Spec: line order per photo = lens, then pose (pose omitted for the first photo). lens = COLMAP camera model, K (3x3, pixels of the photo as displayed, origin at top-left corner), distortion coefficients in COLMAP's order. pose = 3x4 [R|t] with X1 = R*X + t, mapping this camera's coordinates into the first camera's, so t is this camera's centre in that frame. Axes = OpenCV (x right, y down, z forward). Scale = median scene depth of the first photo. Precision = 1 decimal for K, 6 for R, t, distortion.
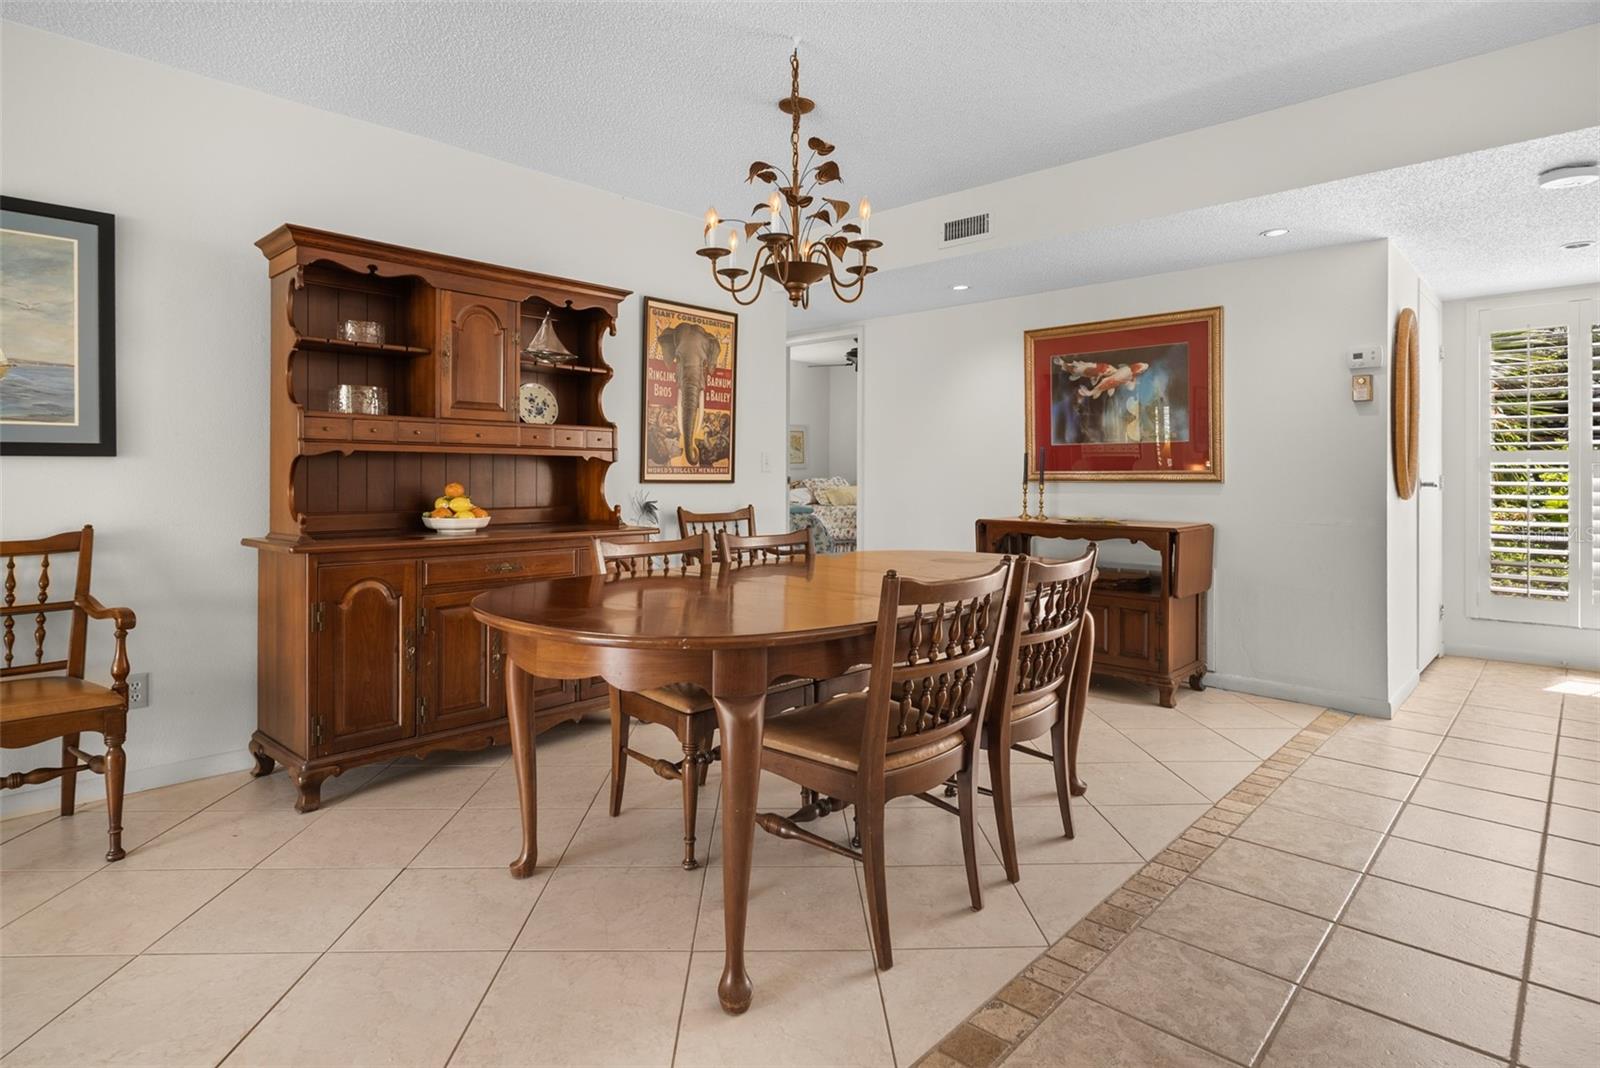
lens RADIAL K [[827.1, 0, 804.1], [0, 827.1, 462.2], [0, 0, 1]] dist [-0.003459, -0.000450]
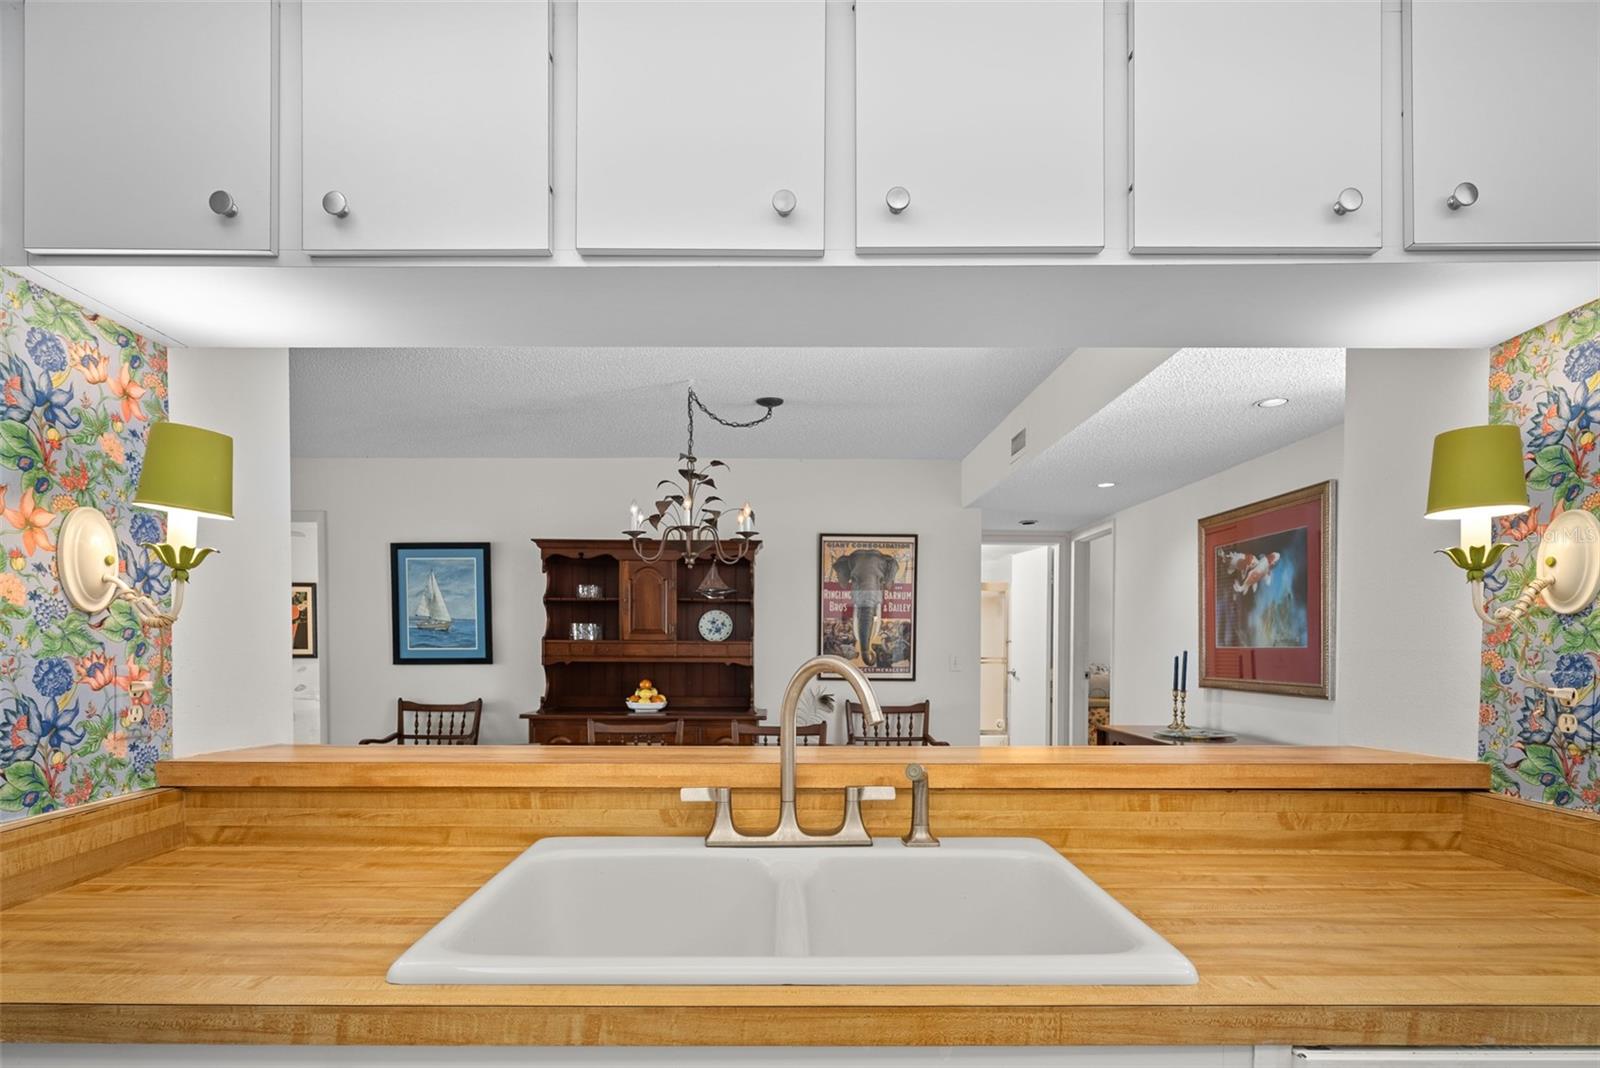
lens RADIAL K [[865.8, 0, 822.4], [0, 865.8, 667.8], [0, 0, 1]] dist [-0.002161, 0.000334]
pose [[0.710727, 0.017205, -0.703257, 0.729790], [0.007997, 0.999439, 0.032533, -0.036423], [0.703422, -0.028746, 0.710191, 0.048592]]
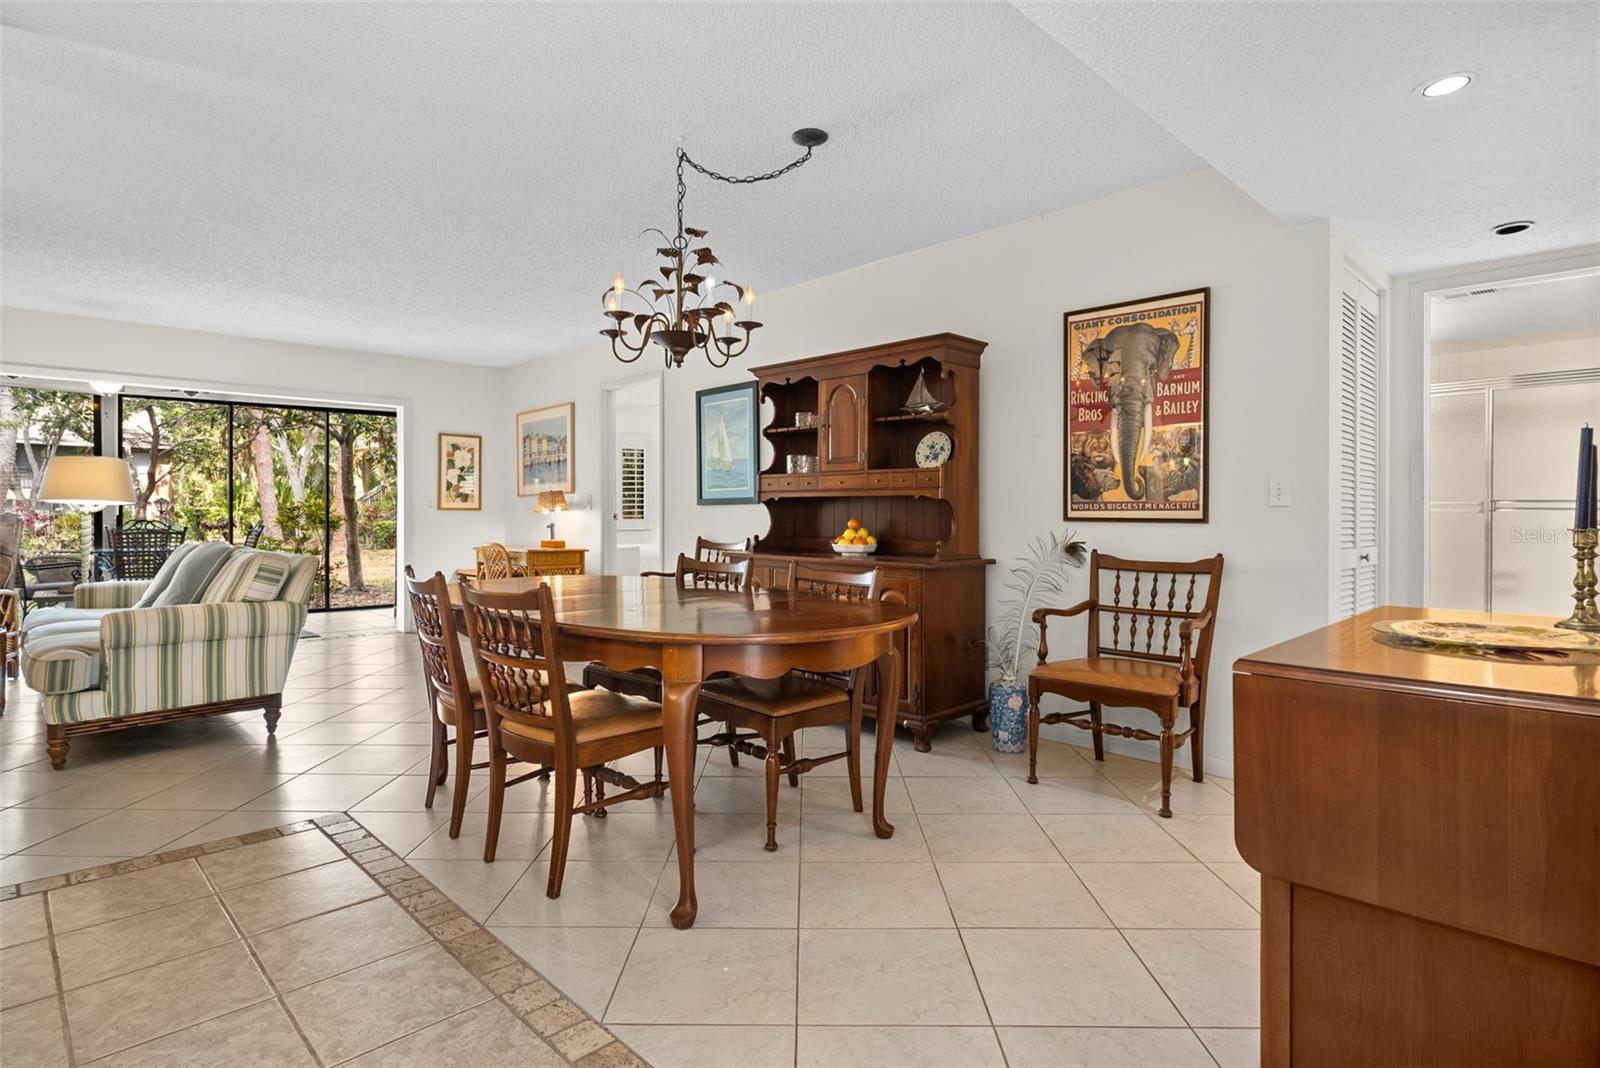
lens RADIAL K [[840.3, 0, 835.1], [0, 840.3, 518.3], [0, 0, 1]] dist [0.000183, 0.000106]
pose [[-0.014272, 0.002418, -0.999895, 0.704478], [0.014482, 0.999893, 0.002212, 0.016162], [0.999793, -0.014449, -0.014306, 0.738121]]
